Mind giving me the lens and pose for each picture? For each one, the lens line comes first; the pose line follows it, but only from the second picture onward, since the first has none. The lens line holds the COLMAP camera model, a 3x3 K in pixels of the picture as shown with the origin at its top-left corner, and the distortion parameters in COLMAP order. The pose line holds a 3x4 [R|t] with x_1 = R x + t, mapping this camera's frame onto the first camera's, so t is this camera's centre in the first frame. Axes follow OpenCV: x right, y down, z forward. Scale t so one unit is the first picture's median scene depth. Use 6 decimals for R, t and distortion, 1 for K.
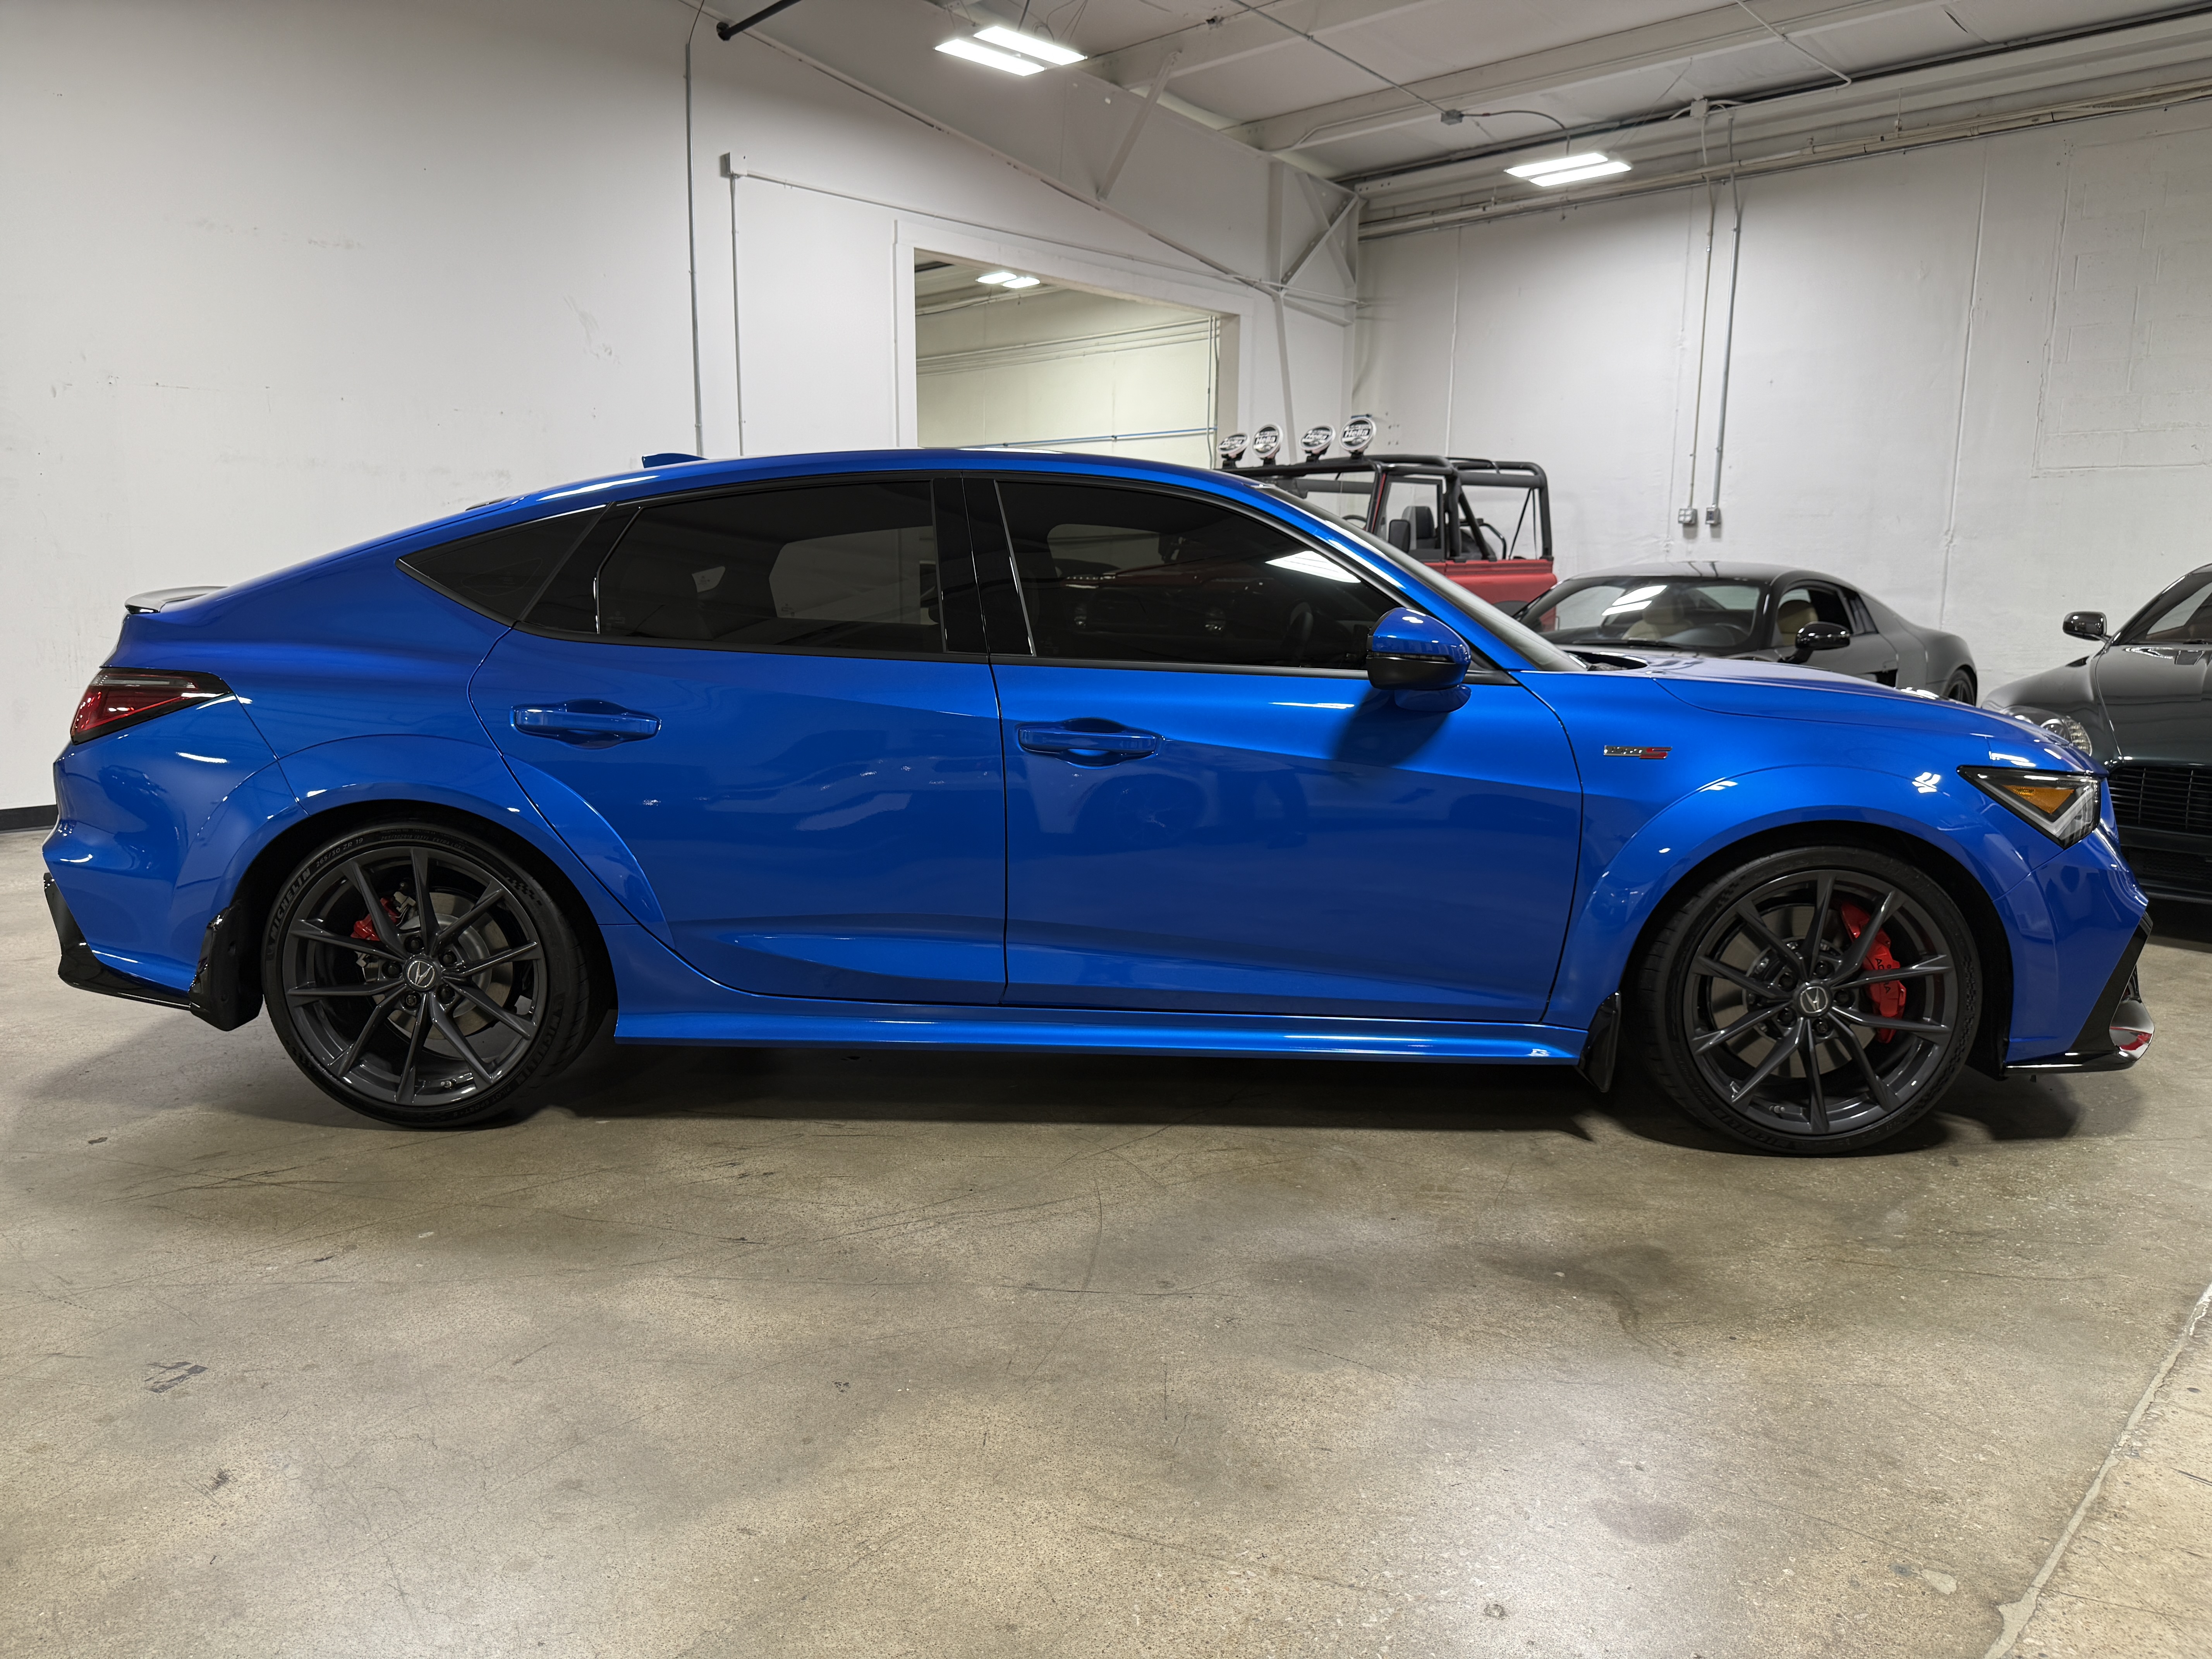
lens RADIAL K [[1559.7, 0, 1110.8], [0, 1559.7, 834.2], [0, 0, 1]] dist [0.013108, -0.025509]
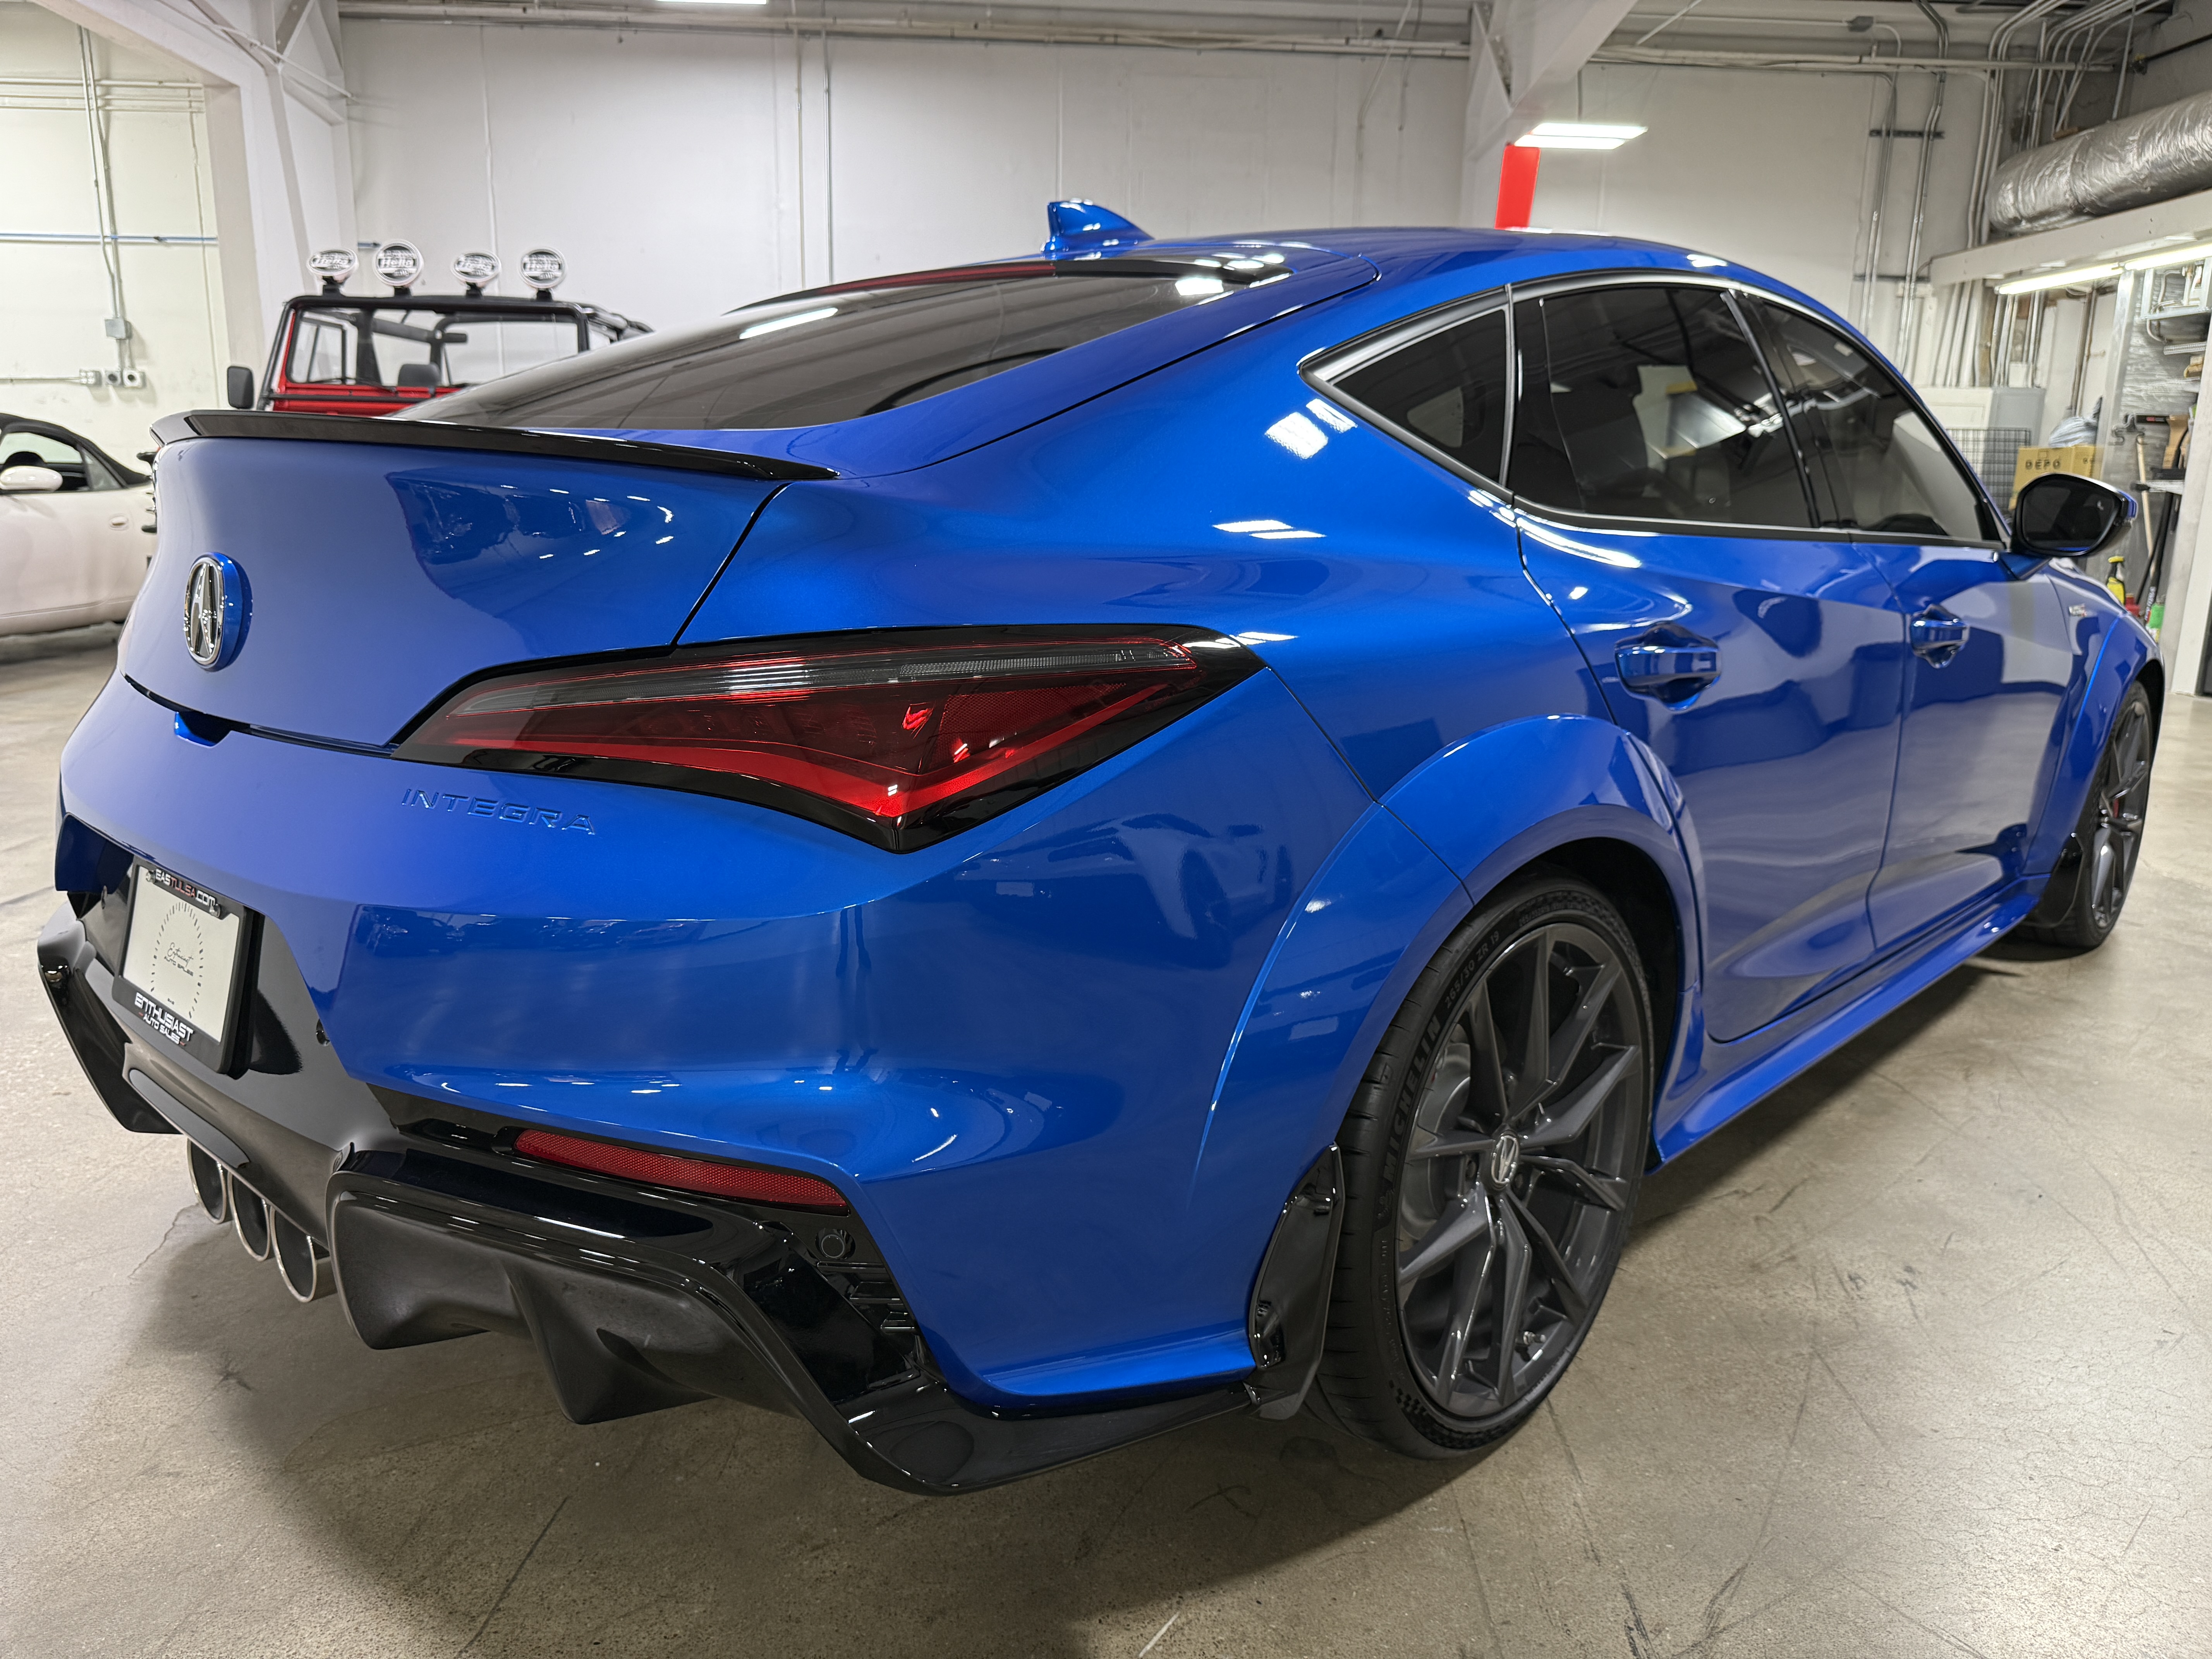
lens RADIAL K [[1559.7, 0, 1114.3], [0, 1559.7, 835.0], [0, 0, 1]] dist [0.013108, -0.025509]
pose [[0.672018, -0.158944, 0.723277, -0.881259], [0.106074, 0.987283, 0.118405, -0.094530], [-0.732899, -0.002849, 0.680332, 0.723469]]
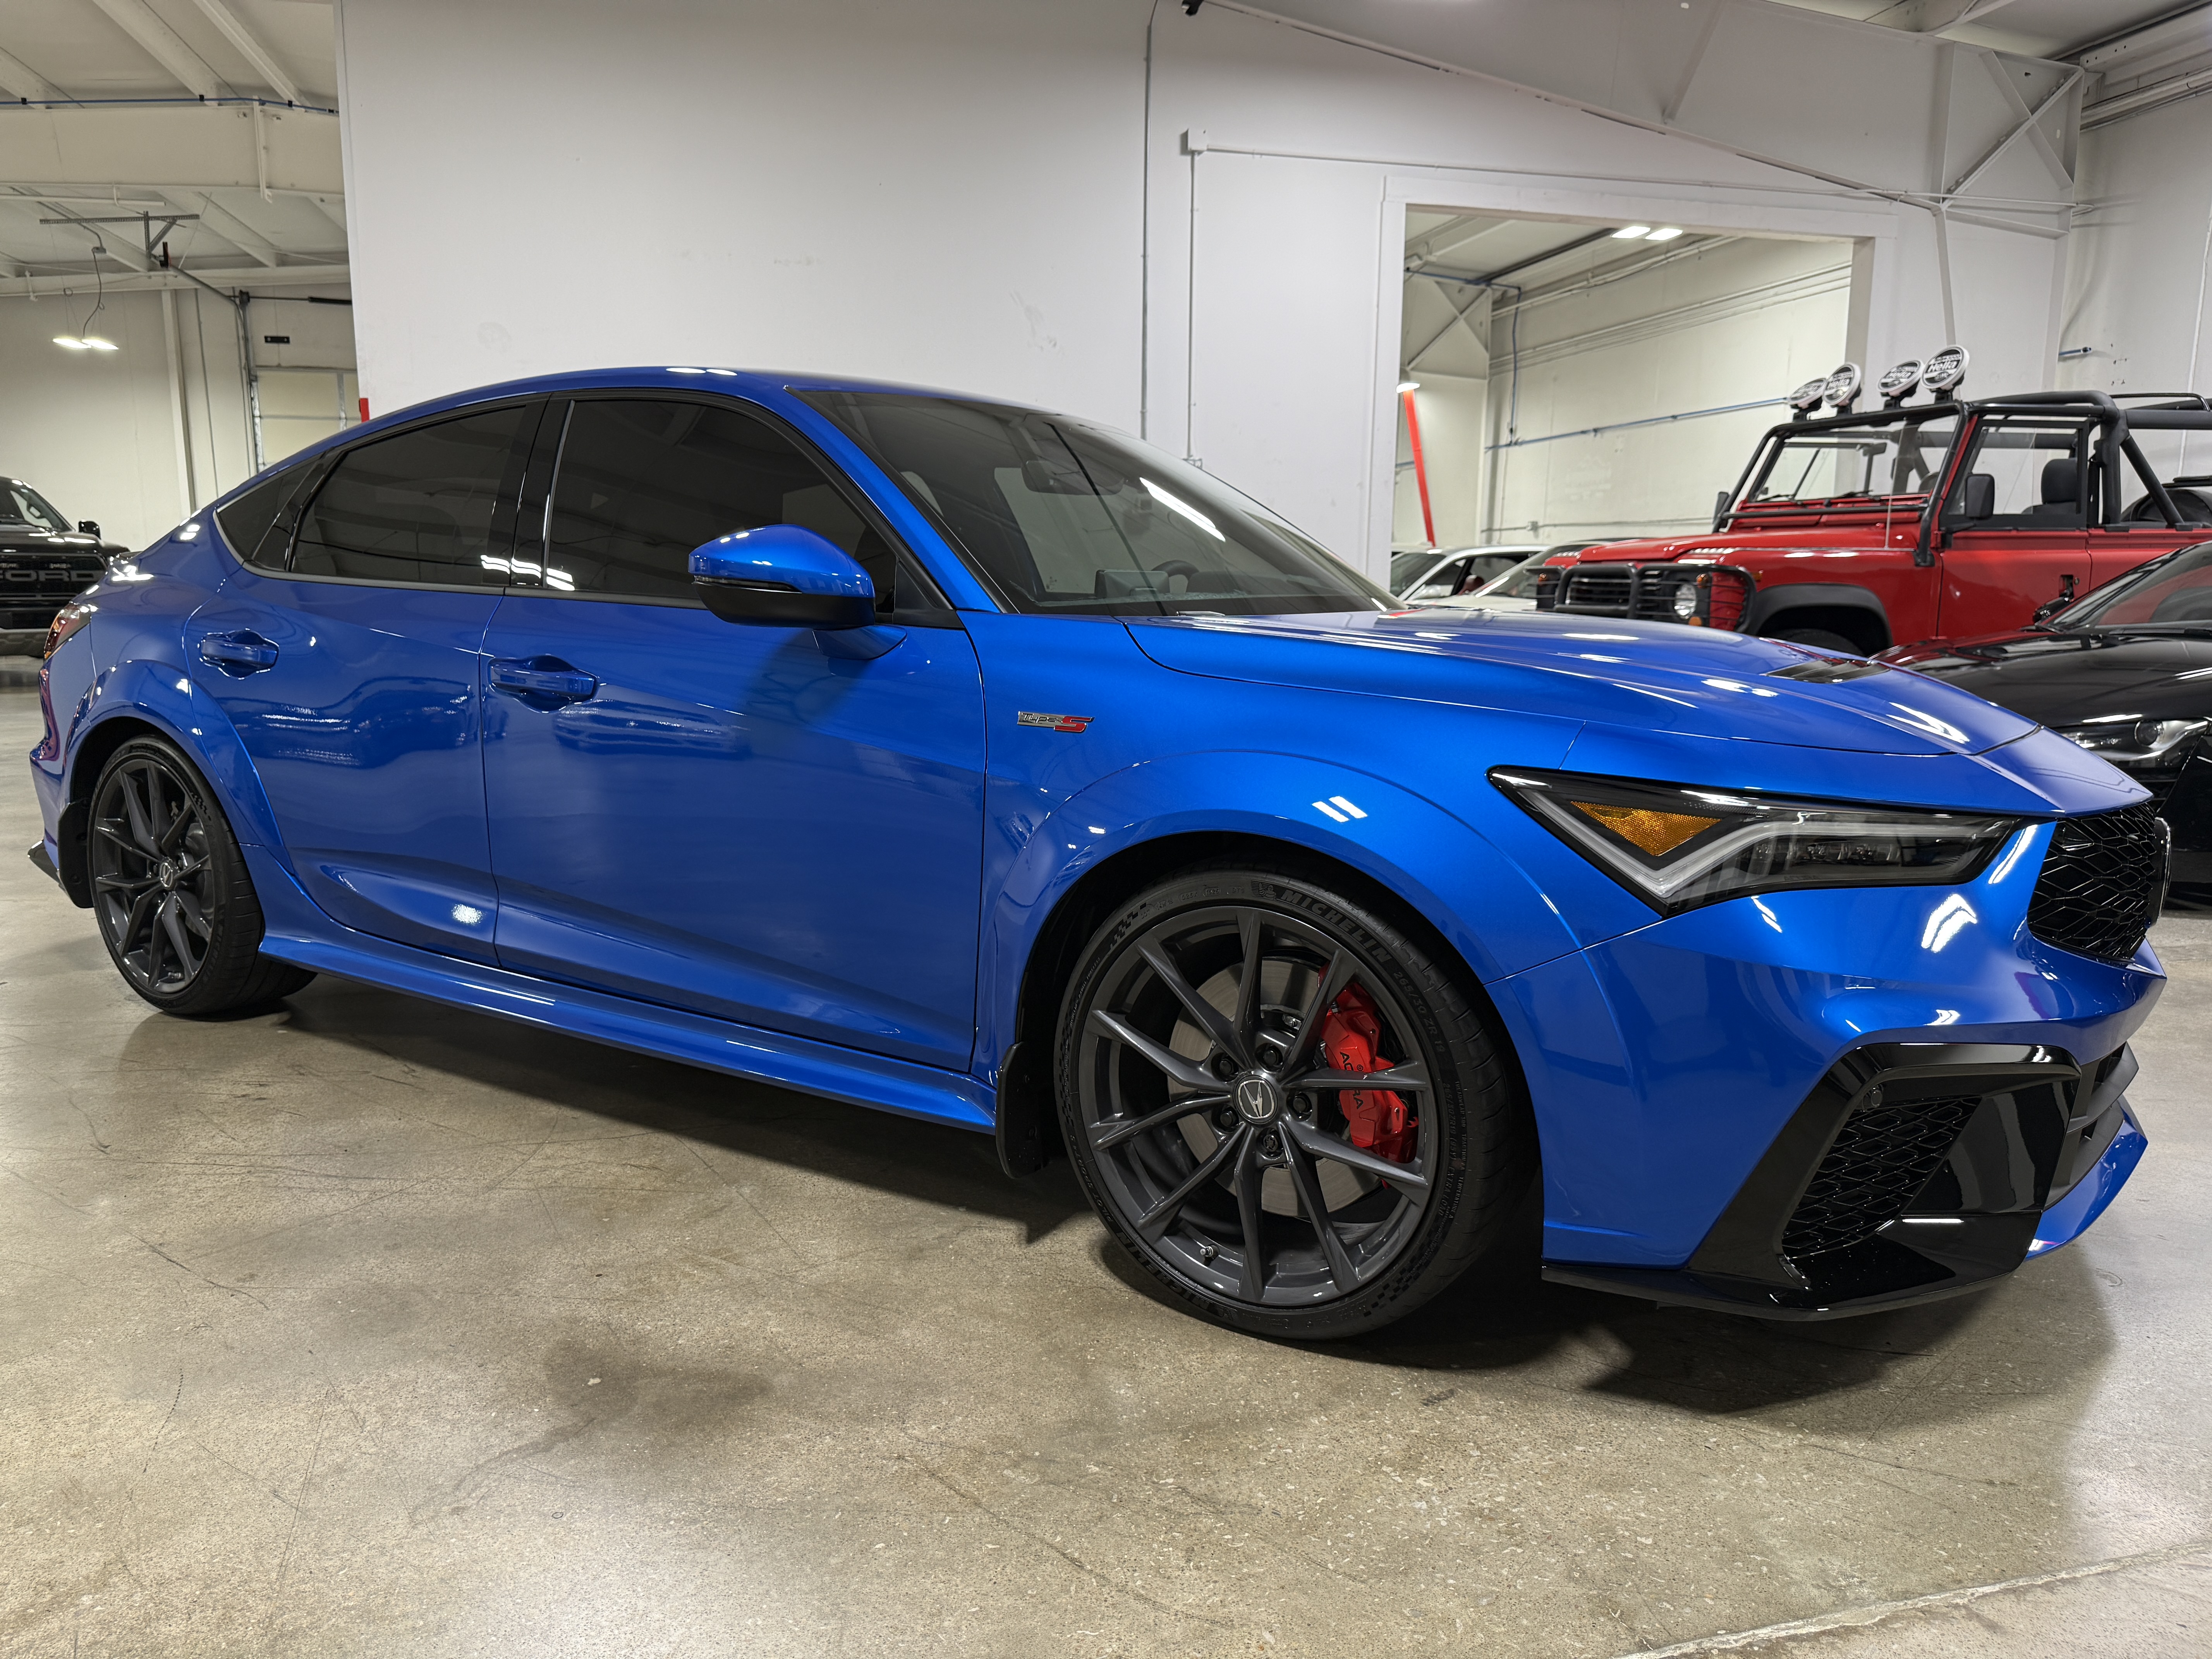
lens RADIAL K [[1559.7, 0, 1108.9], [0, 1559.7, 832.7], [0, 0, 1]] dist [0.013108, -0.025509]
pose [[0.853730, 0.076278, -0.515100, 0.705575], [-0.078692, 0.996751, 0.017178, -0.014634], [0.514736, 0.025868, 0.856958, 0.378677]]
